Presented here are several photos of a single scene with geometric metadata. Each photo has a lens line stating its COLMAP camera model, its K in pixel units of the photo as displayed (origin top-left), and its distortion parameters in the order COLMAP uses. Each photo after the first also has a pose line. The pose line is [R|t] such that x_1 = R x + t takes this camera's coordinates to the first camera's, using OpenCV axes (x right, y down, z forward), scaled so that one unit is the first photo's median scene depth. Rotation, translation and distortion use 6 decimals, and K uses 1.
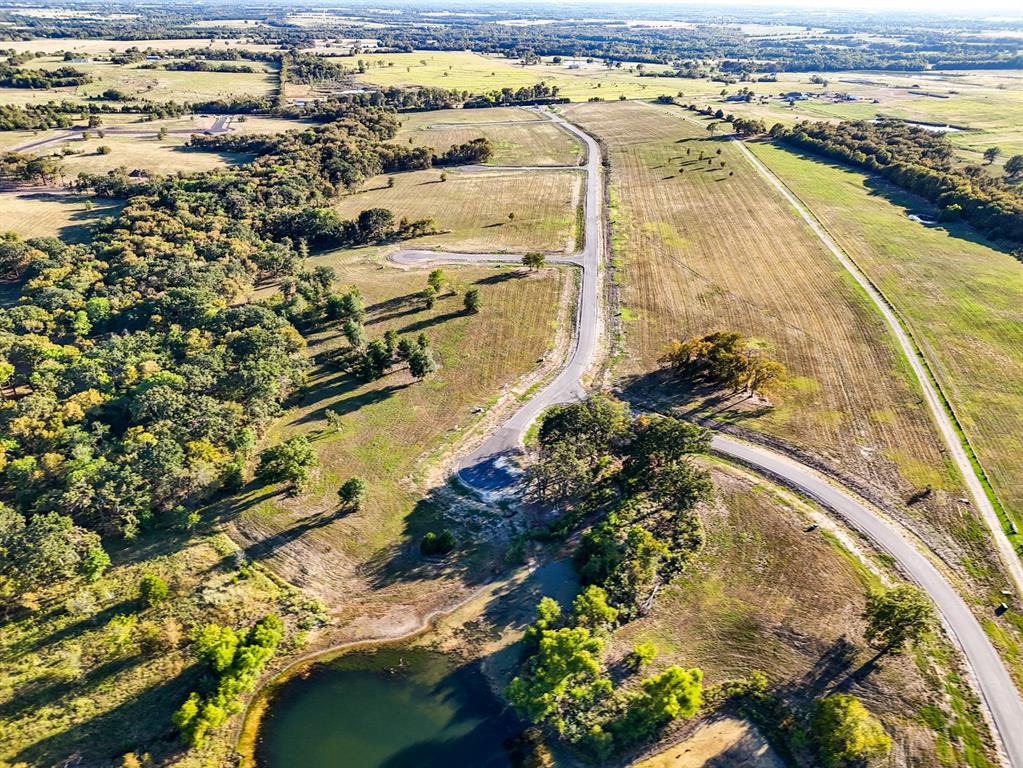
lens RADIAL K [[753.3, 0, 512.6], [0, 753.3, 382.5], [0, 0, 1]] dist [0.051683, -0.044048]
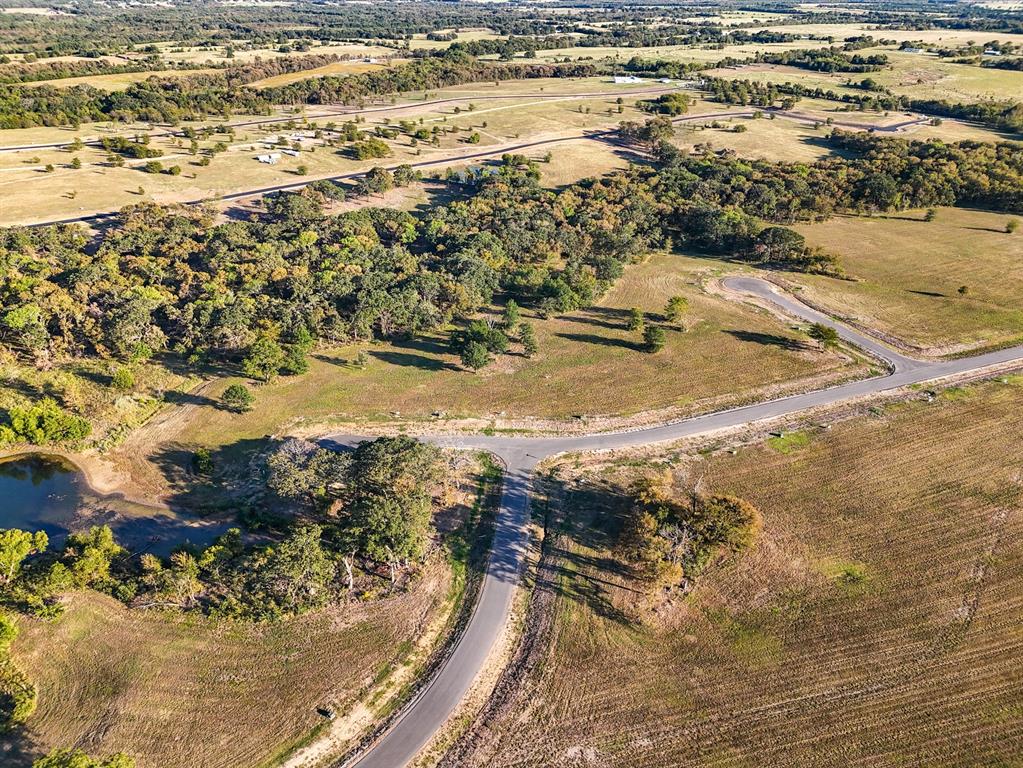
lens RADIAL K [[753.3, 0, 514.2], [0, 753.3, 380.5], [0, 0, 1]] dist [0.051683, -0.044048]
pose [[0.472926, 0.411504, -0.779106, 0.540975], [-0.407207, 0.886220, 0.220900, -0.186871], [0.781360, 0.212788, 0.586684, 0.391756]]
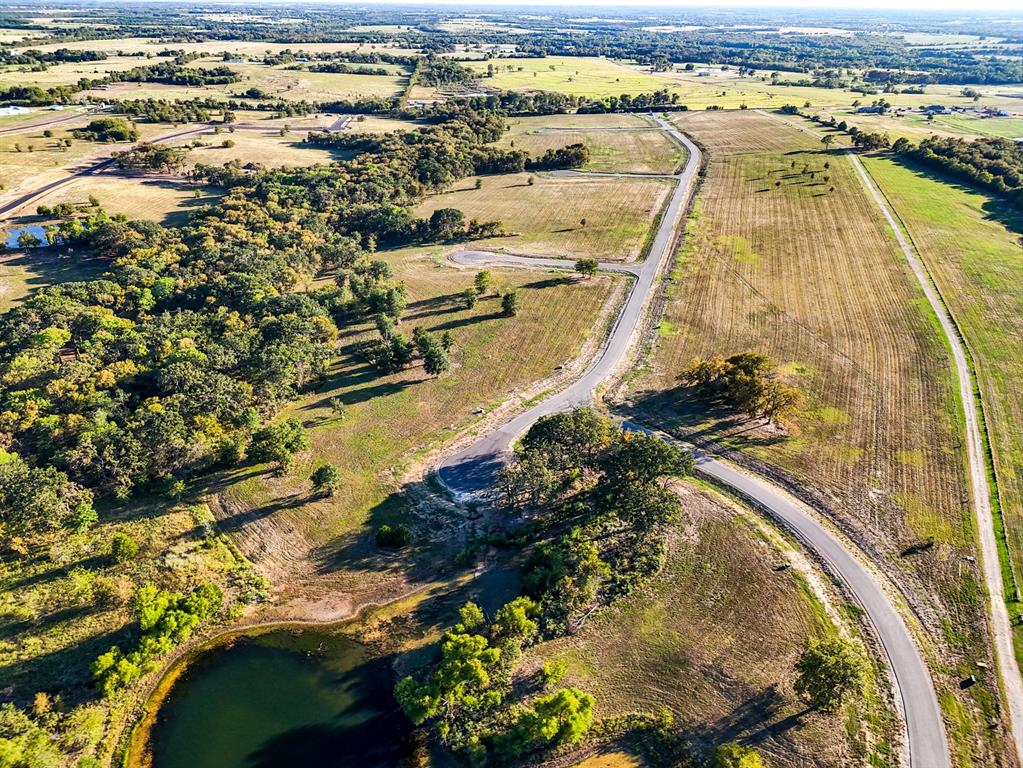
lens RADIAL K [[753.3, 0, 512.8], [0, 753.3, 382.5], [0, 0, 1]] dist [0.051683, -0.044048]
pose [[0.983314, 0.084181, -0.161270, 0.119032], [-0.085218, 0.996362, 0.000485, -0.004447], [0.160724, 0.013266, 0.986910, 0.012299]]
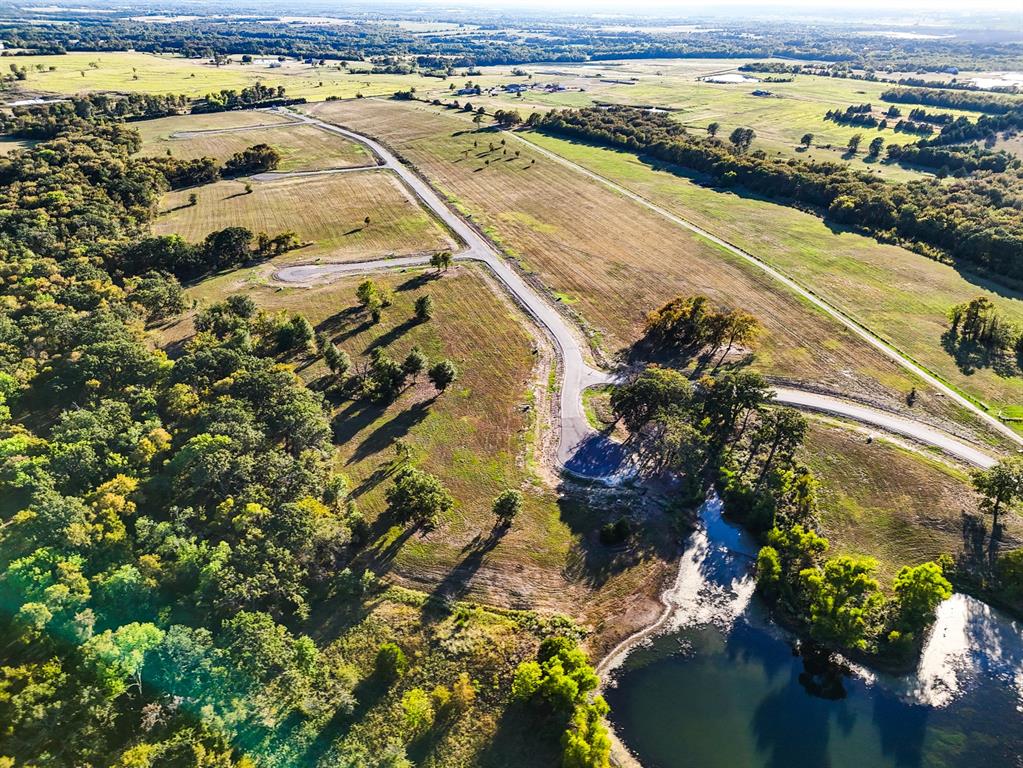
lens RADIAL K [[753.3, 0, 511.9], [0, 753.3, 383.2], [0, 0, 1]] dist [0.051683, -0.044048]
pose [[0.907524, -0.188648, 0.375250, -0.329726], [0.186947, 0.981501, 0.041305, -0.030456], [-0.376101, 0.032667, 0.926003, 0.059303]]
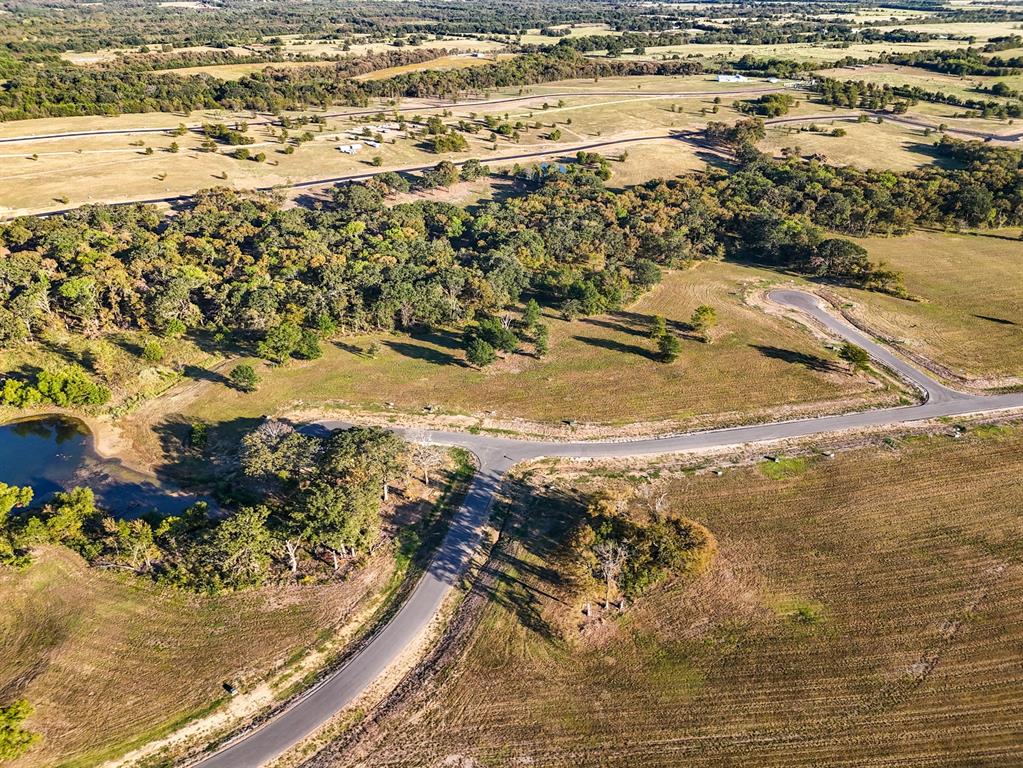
lens RADIAL K [[753.3, 0, 514.4], [0, 753.3, 381.3], [0, 0, 1]] dist [0.051683, -0.044048]
pose [[0.329765, 0.446439, -0.831834, 0.576869], [-0.437736, 0.852985, 0.284259, -0.233071], [0.836446, 0.270384, 0.476707, 0.478489]]
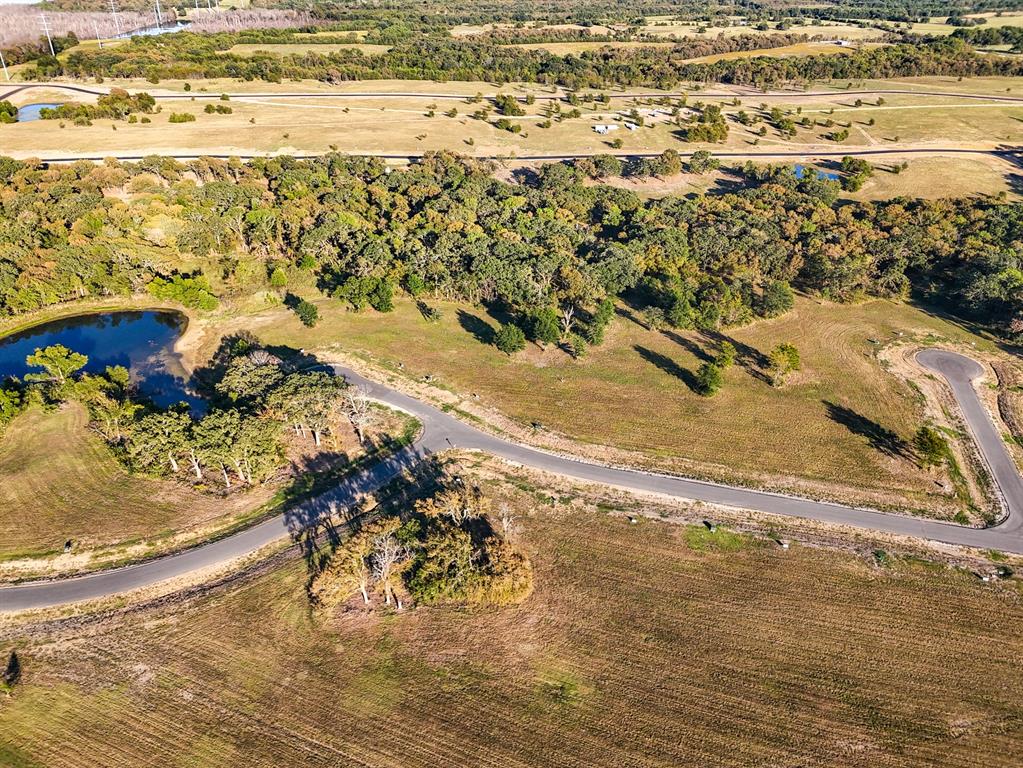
lens RADIAL K [[753.3, 0, 514.5], [0, 753.3, 382.6], [0, 0, 1]] dist [0.051683, -0.044048]
pose [[-0.164891, 0.483909, -0.859444, 0.584762], [-0.459950, 0.733097, 0.501014, -0.374997], [0.872501, 0.477913, 0.101693, 0.760530]]
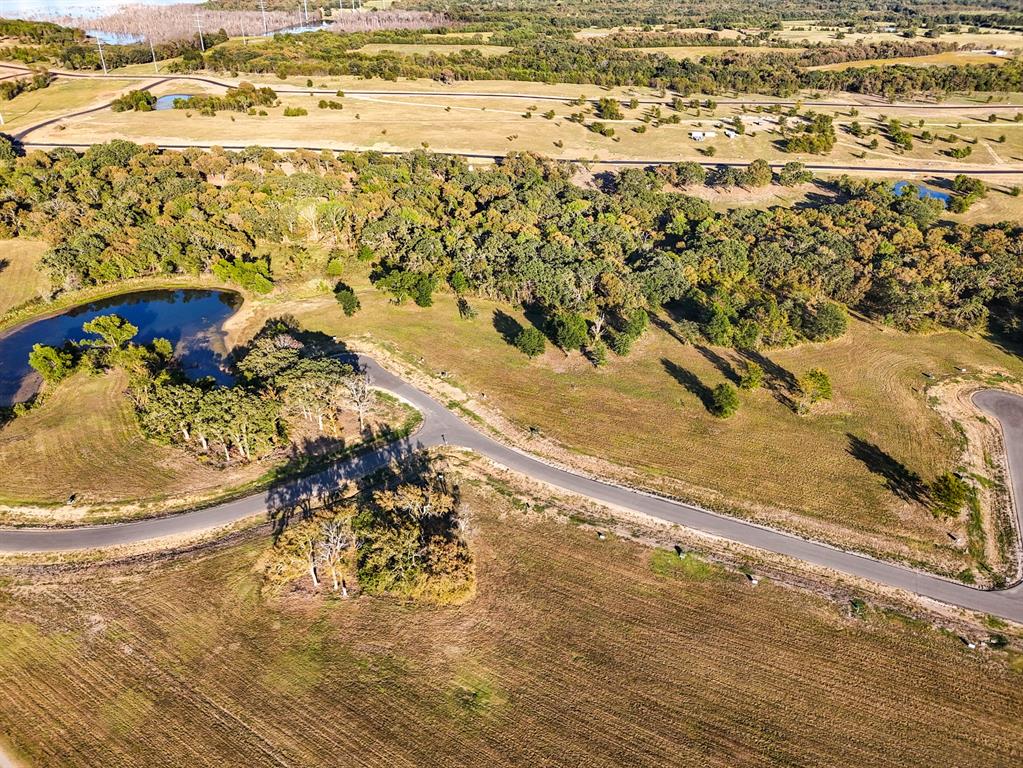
lens RADIAL K [[753.3, 0, 514.4], [0, 753.3, 383.1], [0, 0, 1]] dist [0.051683, -0.044048]
pose [[-0.334314, 0.460161, -0.822488, 0.556640], [-0.440313, 0.695343, 0.567999, -0.417959], [0.833282, 0.552042, -0.029848, 0.844866]]
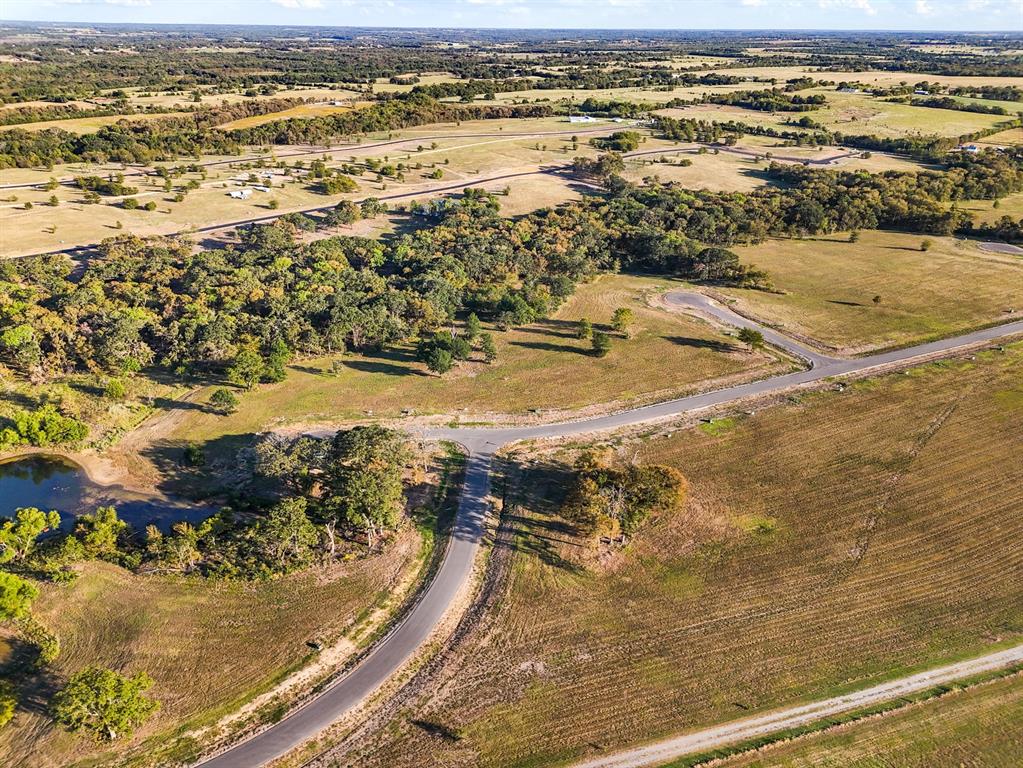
lens RADIAL K [[753.3, 0, 514.1], [0, 753.3, 381.1], [0, 0, 1]] dist [0.051683, -0.044048]
pose [[0.514026, 0.362694, -0.777323, 0.626333], [-0.393723, 0.904869, 0.161846, -0.173276], [0.762076, 0.222857, 0.607927, 0.357716]]
